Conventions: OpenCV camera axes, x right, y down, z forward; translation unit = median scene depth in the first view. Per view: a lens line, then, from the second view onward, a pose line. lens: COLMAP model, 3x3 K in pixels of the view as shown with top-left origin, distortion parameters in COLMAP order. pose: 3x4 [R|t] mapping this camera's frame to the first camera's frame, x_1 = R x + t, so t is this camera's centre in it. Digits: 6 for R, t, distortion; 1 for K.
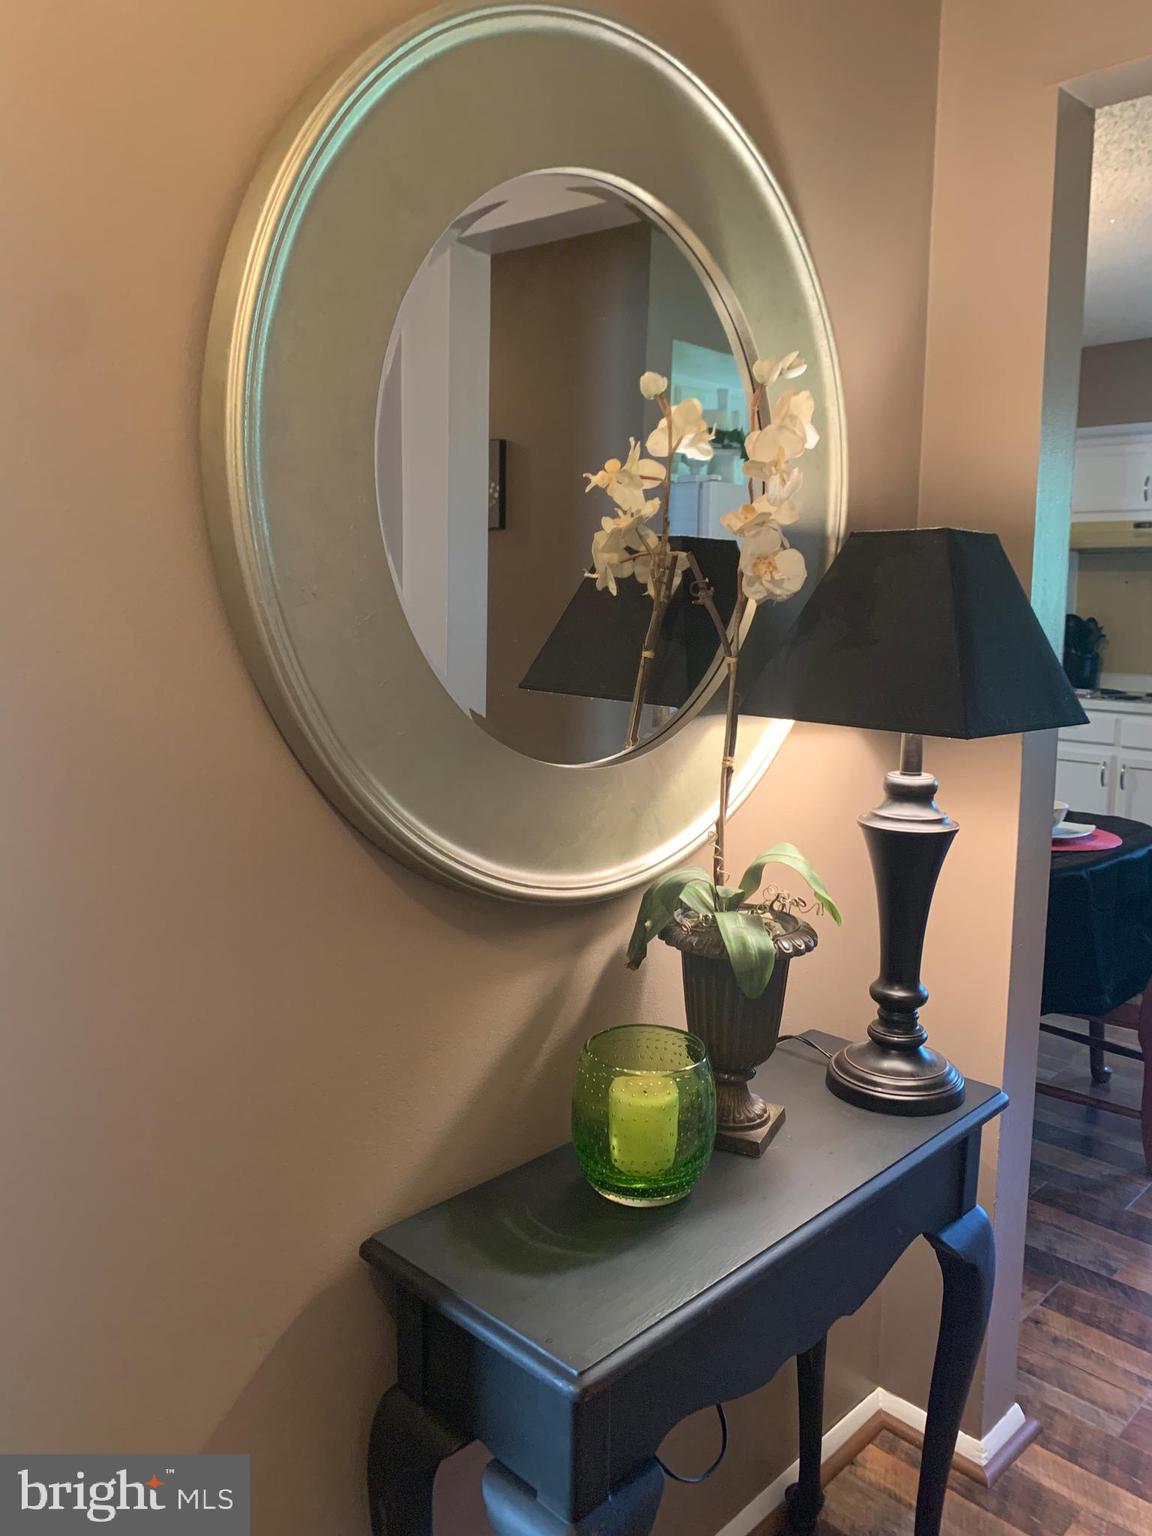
lens RADIAL K [[1166.9, 0, 580.3], [0, 1166.9, 752.6], [0, 0, 1]] dist [0.009397, -0.004307]
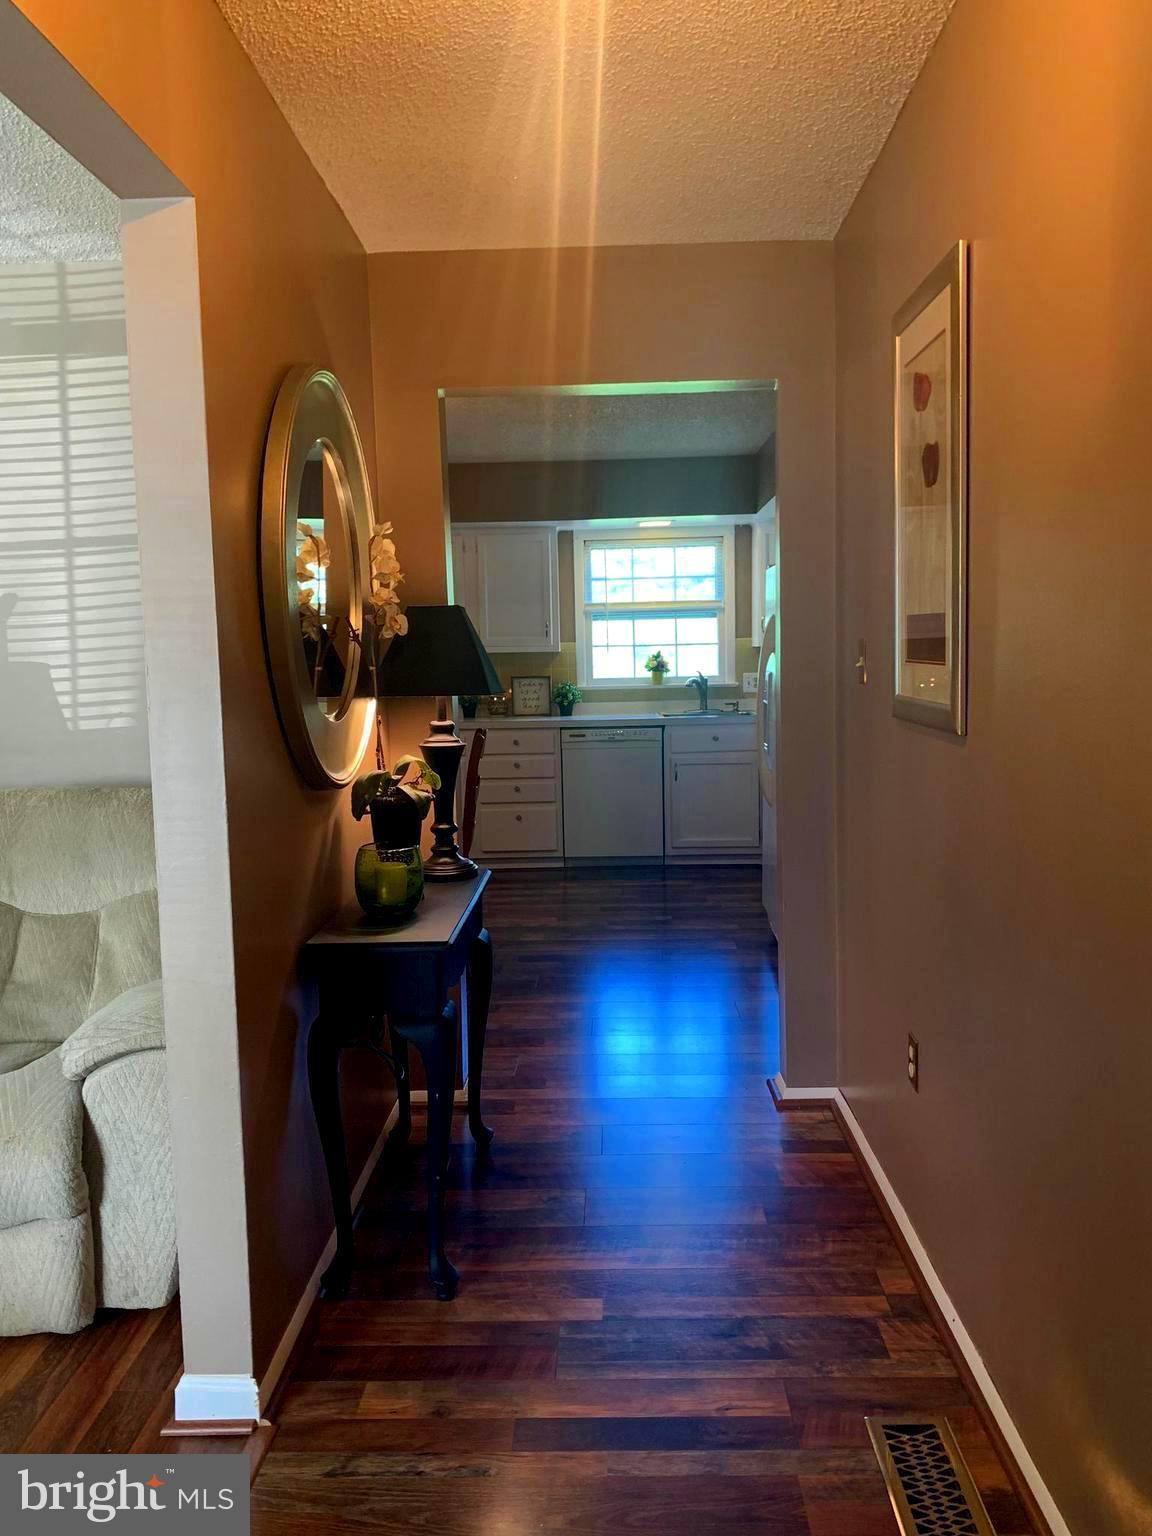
lens RADIAL K [[1177.9, 0, 577.6], [0, 1177.9, 740.3], [0, 0, 1]] dist [0.042323, -0.024159]
pose [[0.731582, -0.073693, 0.677759, -0.288960], [0.120202, 0.992509, -0.021832, 0.038184], [-0.671073, 0.097440, 0.734960, -0.212378]]
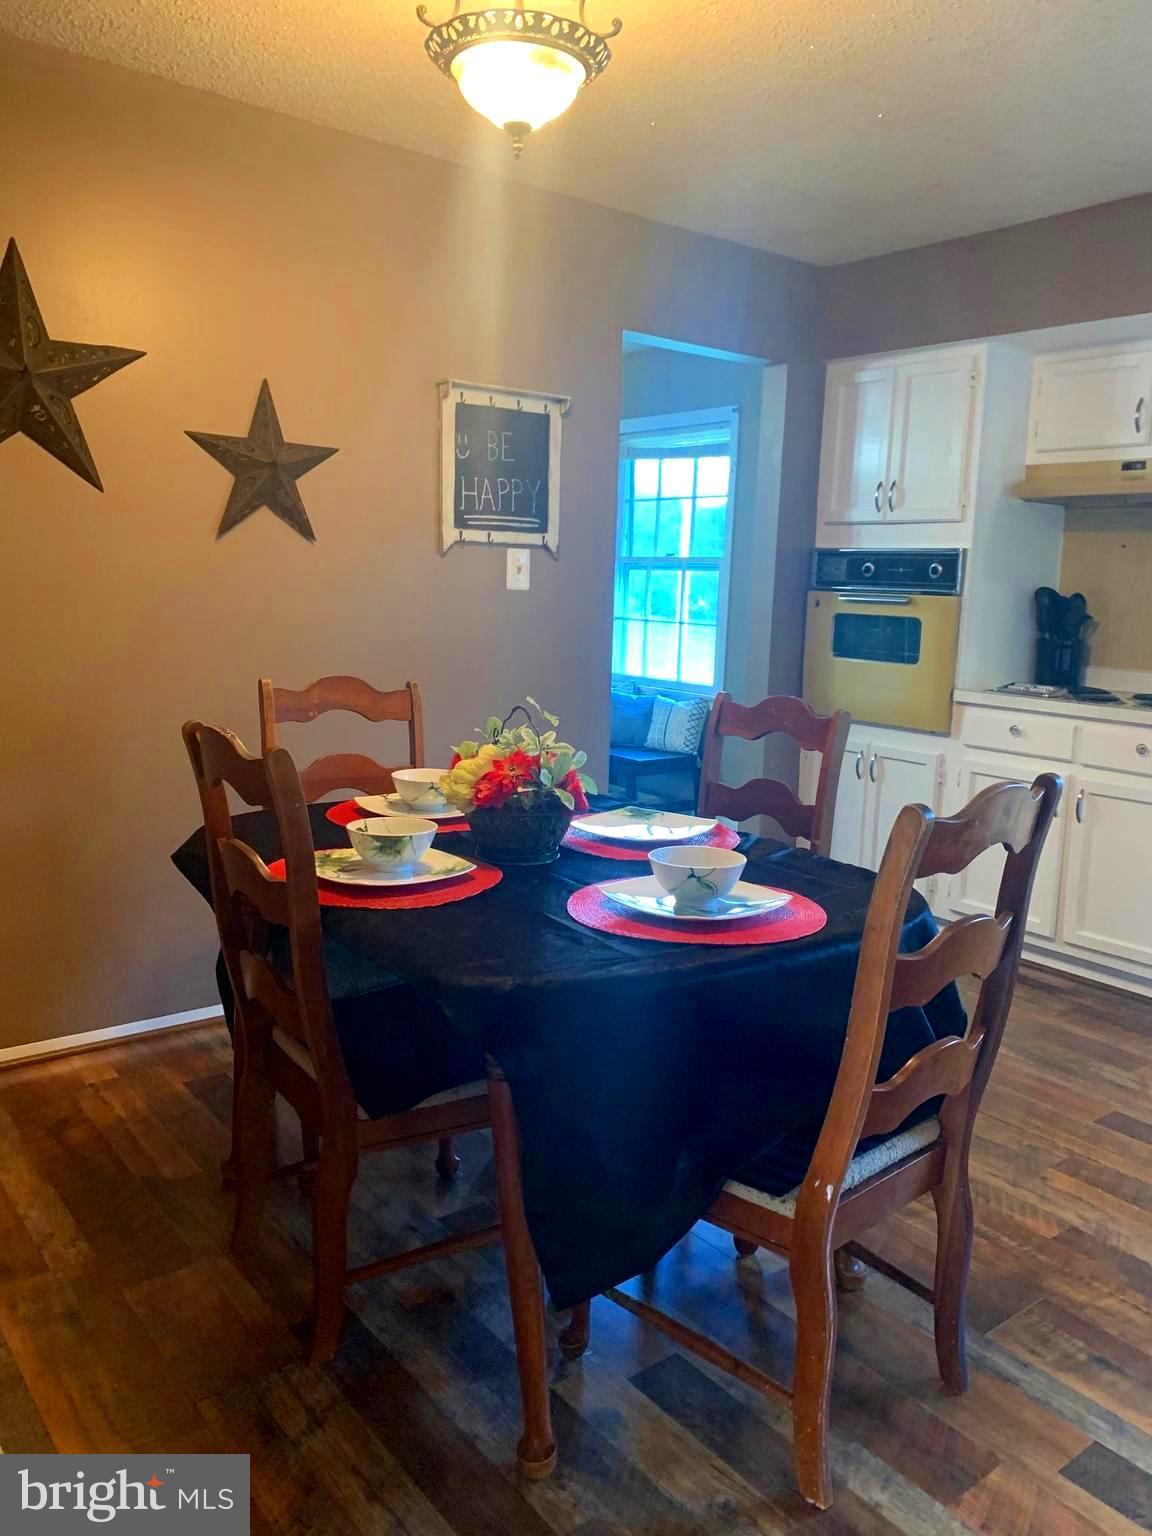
lens RADIAL K [[1177.9, 0, 577.6], [0, 1177.9, 740.3], [0, 0, 1]] dist [0.042323, -0.024159]
pose [[0.992031, 0.045067, -0.117662, 0.233206], [-0.045199, 0.998977, 0.001549, -0.007081], [0.117612, 0.003782, 0.993052, 0.218322]]
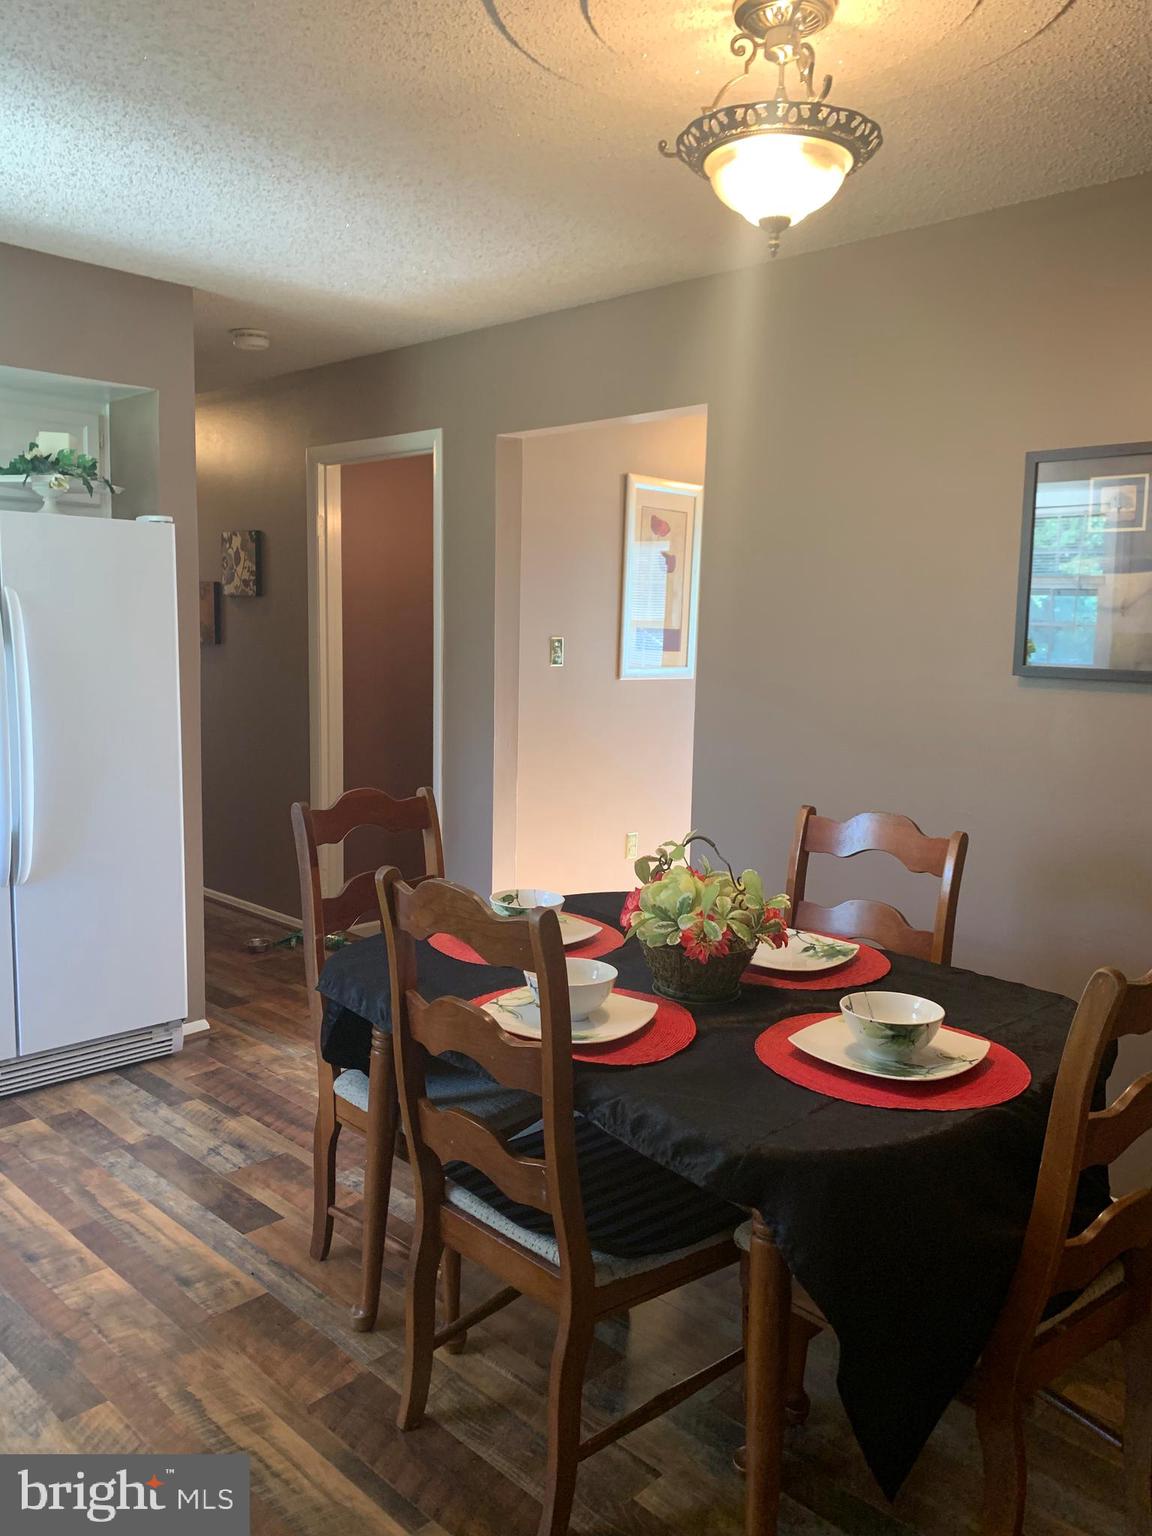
lens RADIAL K [[1166.9, 0, 580.3], [0, 1166.9, 752.6], [0, 0, 1]] dist [0.009397, -0.004307]
pose [[-0.999543, -0.019721, -0.022926, 0.218652], [-0.024859, 0.967520, 0.251571, -0.148655], [0.017220, 0.252025, -0.967567, 1.041270]]
